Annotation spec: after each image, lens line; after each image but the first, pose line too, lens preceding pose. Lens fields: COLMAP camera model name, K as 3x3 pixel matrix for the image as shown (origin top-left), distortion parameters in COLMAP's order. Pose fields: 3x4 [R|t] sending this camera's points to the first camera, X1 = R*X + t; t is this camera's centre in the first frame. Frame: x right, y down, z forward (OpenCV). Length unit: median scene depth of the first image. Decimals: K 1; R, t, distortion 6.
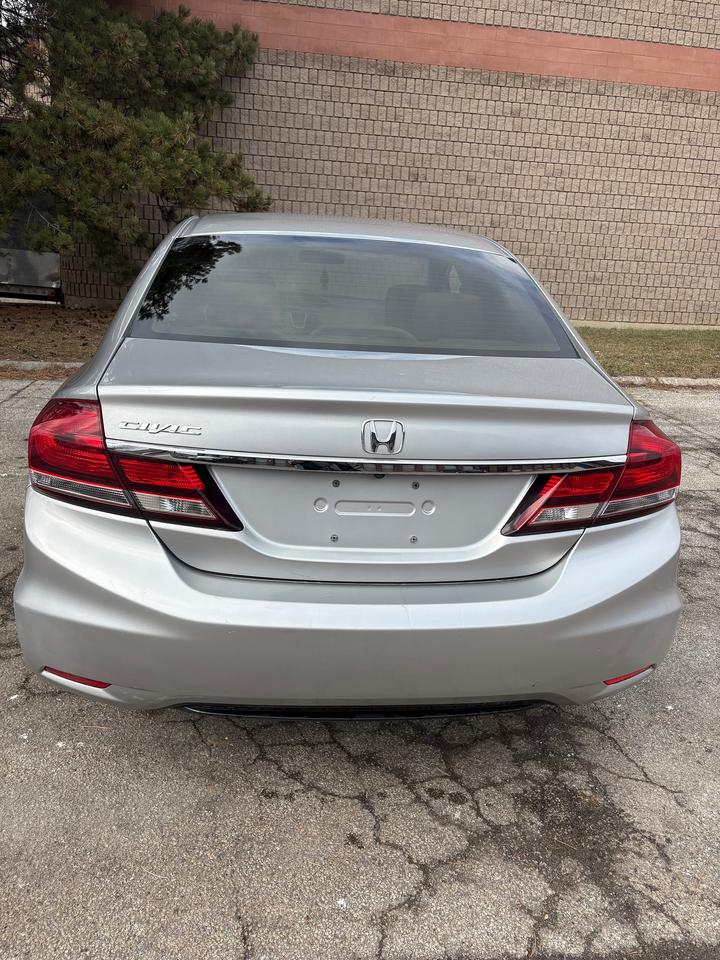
lens RADIAL K [[718.0, 0, 354.2], [0, 718.0, 462.2], [0, 0, 1]] dist [0.031497, -0.005436]
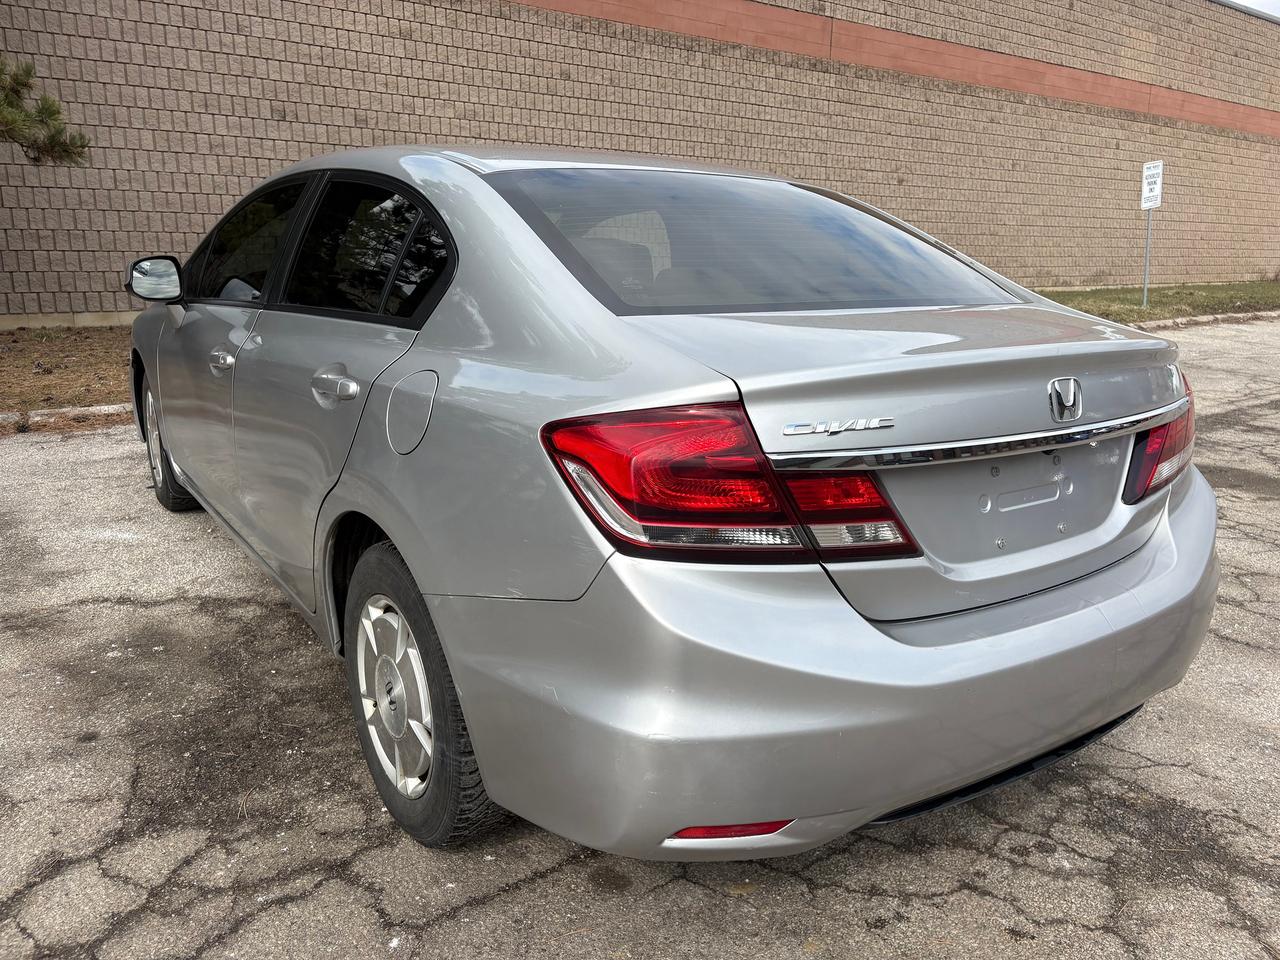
lens RADIAL K [[956.4, 0, 615.7], [0, 956.4, 472.7], [0, 0, 1]] dist [0.082050, -0.083816]
pose [[0.878312, -0.151075, 0.453590, -0.718741], [0.164911, 0.986266, 0.009165, -0.038396], [-0.448745, 0.066752, 0.891163, 0.218347]]
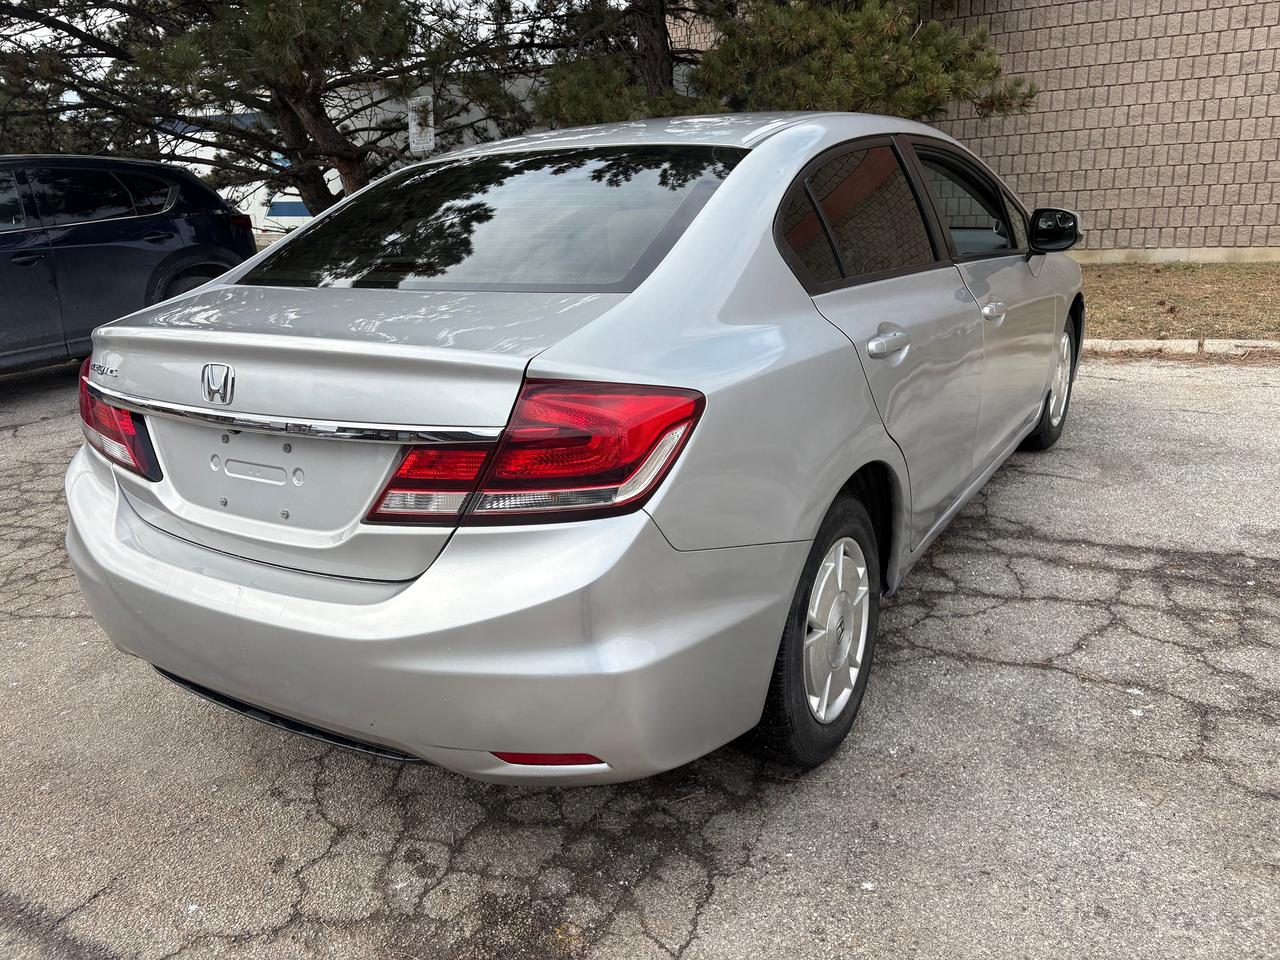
lens RADIAL K [[952.6, 0, 640.0], [0, 952.6, 480.0], [0, 0, 1]] dist [0.066967, -0.083477]
pose [[0.788944, 0.087305, -0.608232, 0.918260], [-0.082670, 0.995937, 0.035723, -0.002961], [0.608879, 0.022099, 0.792955, 0.322547]]
